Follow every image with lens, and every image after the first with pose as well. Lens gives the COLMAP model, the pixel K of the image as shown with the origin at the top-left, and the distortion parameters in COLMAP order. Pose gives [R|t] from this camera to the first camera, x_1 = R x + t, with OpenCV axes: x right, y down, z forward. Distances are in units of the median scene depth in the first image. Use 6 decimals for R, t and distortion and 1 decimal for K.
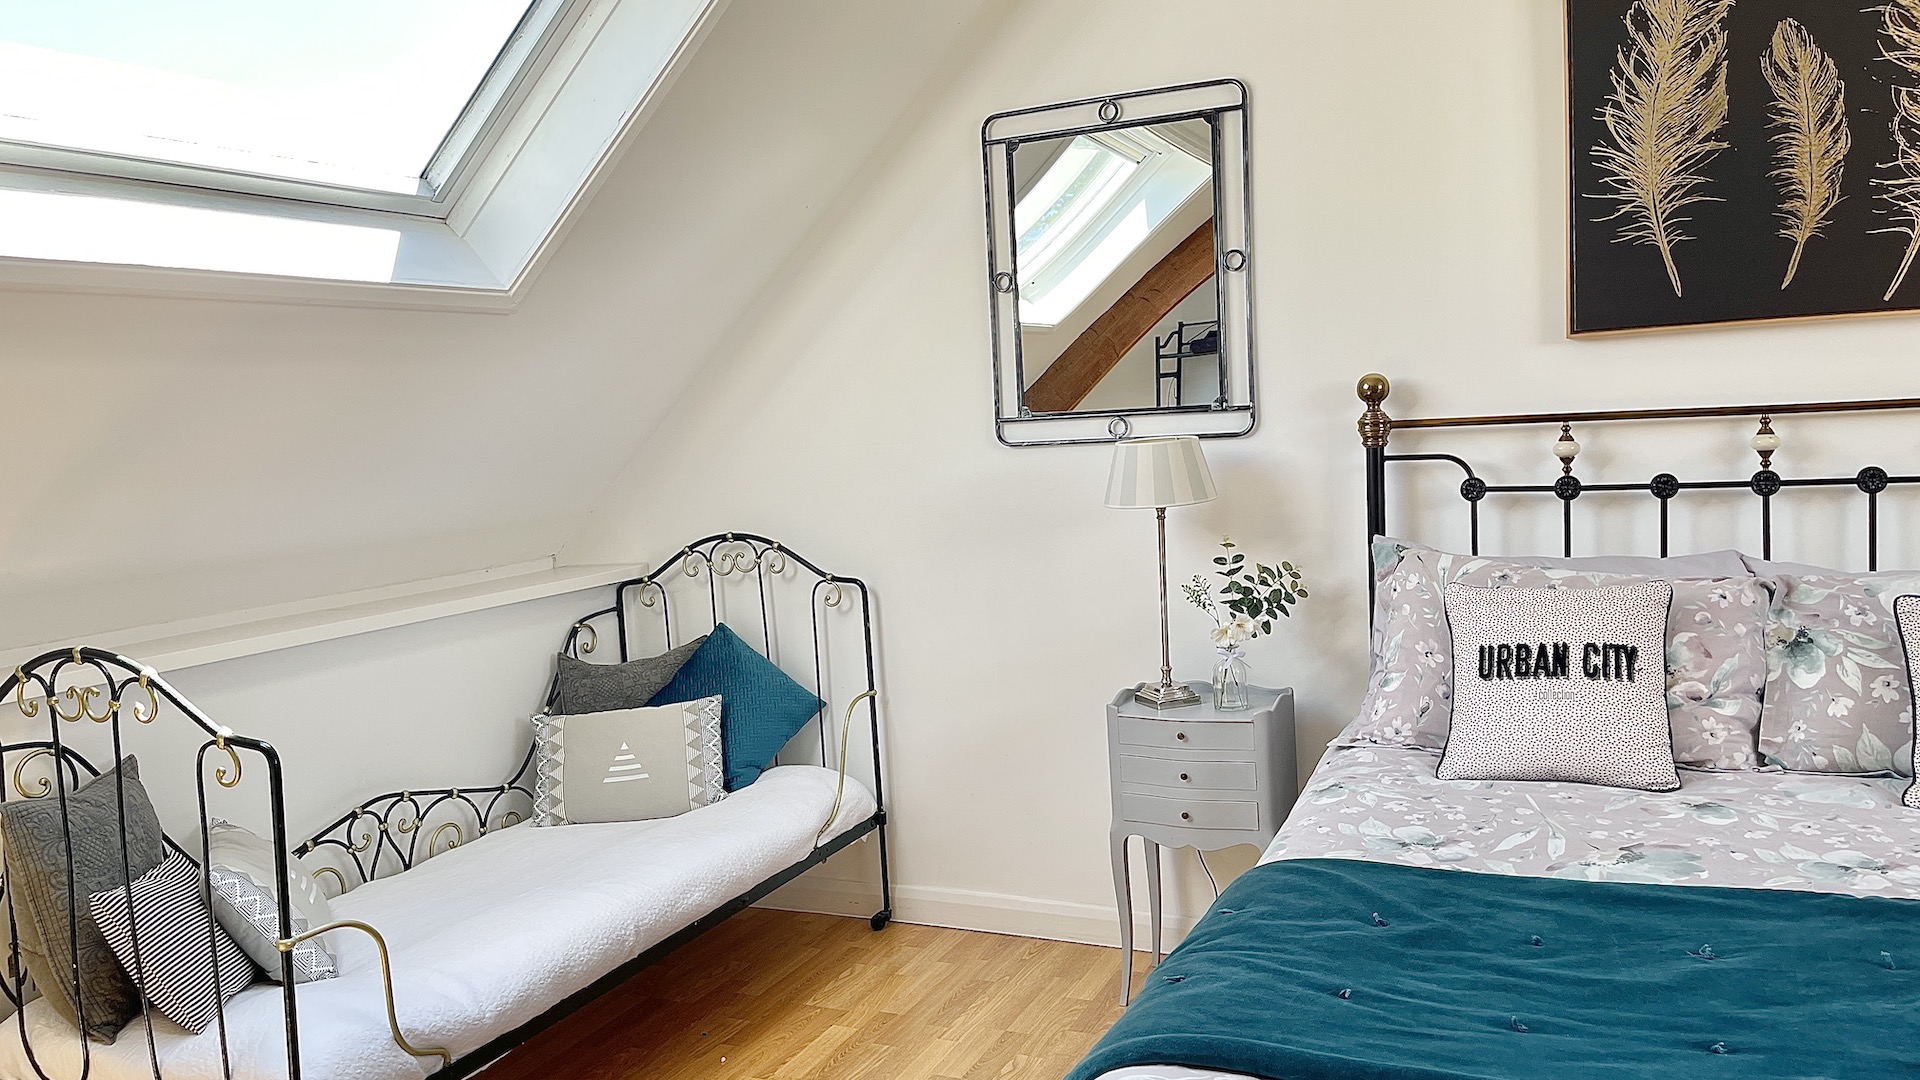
lens RADIAL K [[1441.1, 0, 962.3], [0, 1441.1, 552.5], [0, 0, 1]] dist [0.054903, -0.086927]
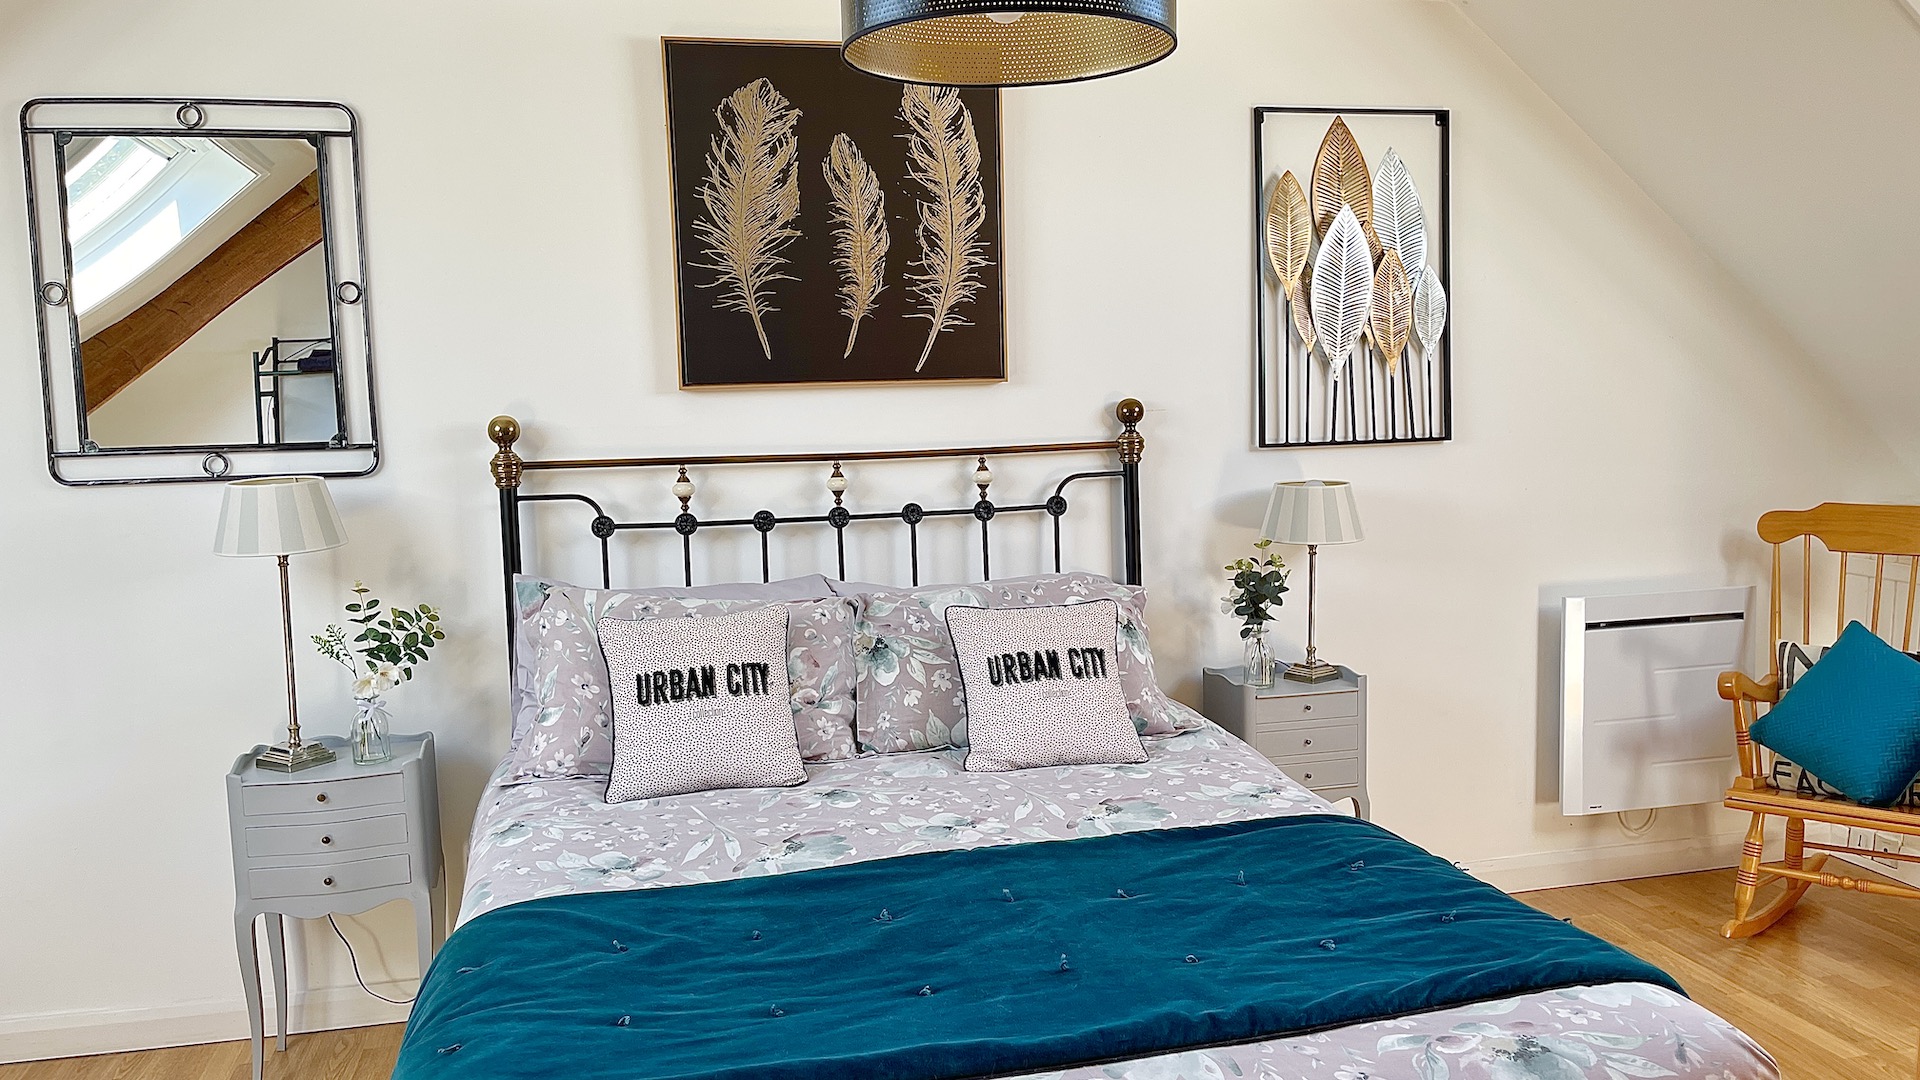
lens RADIAL K [[1441.1, 0, 957.4], [0, 1441.1, 547.7], [0, 0, 1]] dist [0.054903, -0.086927]
pose [[0.783385, -0.034815, 0.620561, -0.113279], [0.042680, 0.999086, 0.002173, -0.020870], [-0.620070, 0.024783, 0.784155, 0.001714]]
